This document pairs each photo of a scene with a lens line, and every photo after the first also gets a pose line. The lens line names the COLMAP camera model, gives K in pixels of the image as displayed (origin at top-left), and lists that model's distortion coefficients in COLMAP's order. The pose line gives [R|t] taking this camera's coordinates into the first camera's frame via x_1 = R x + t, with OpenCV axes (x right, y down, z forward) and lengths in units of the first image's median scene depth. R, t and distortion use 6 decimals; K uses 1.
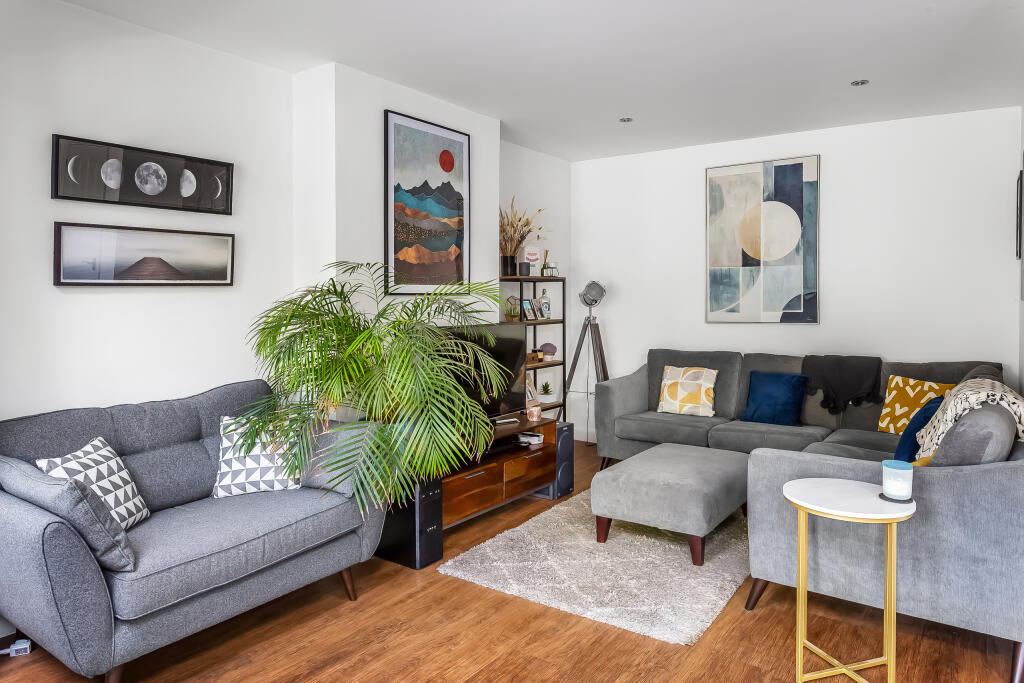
lens RADIAL K [[660.8, 0, 513.2], [0, 660.8, 314.7], [0, 0, 1]] dist [-0.005300, 0.000859]
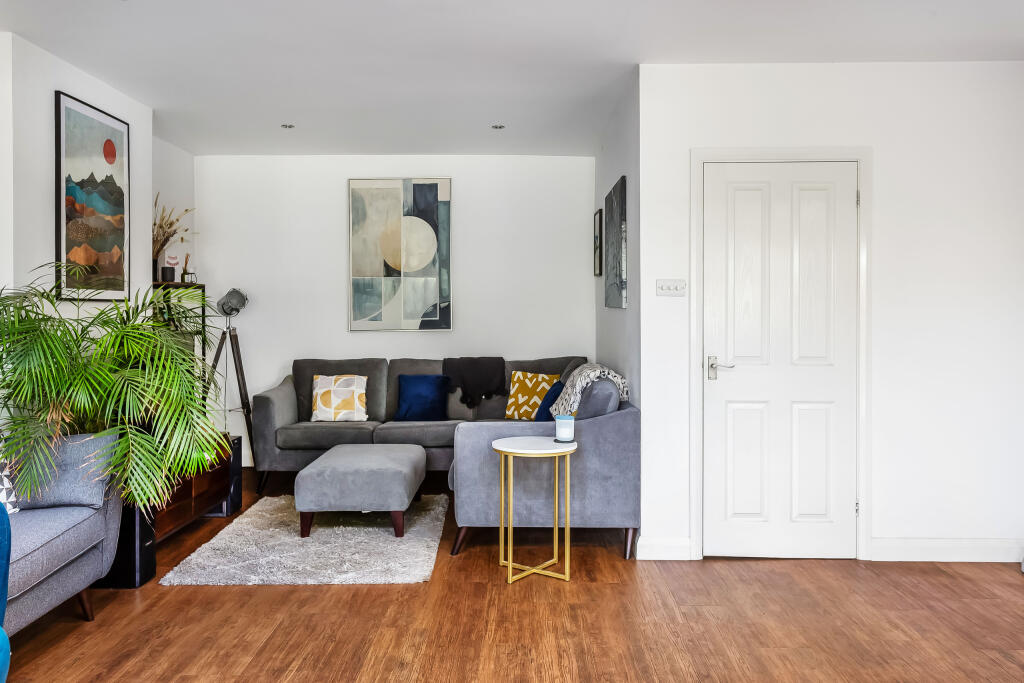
lens RADIAL K [[799.7, 0, 512.0], [0, 799.7, 341.5], [0, 0, 1]] dist [-0.007786, -0.002576]
pose [[0.821352, -0.023647, 0.569931, -0.269745], [0.018026, 0.999717, 0.015502, 0.017467], [-0.570137, -0.002459, 0.821546, -0.197173]]
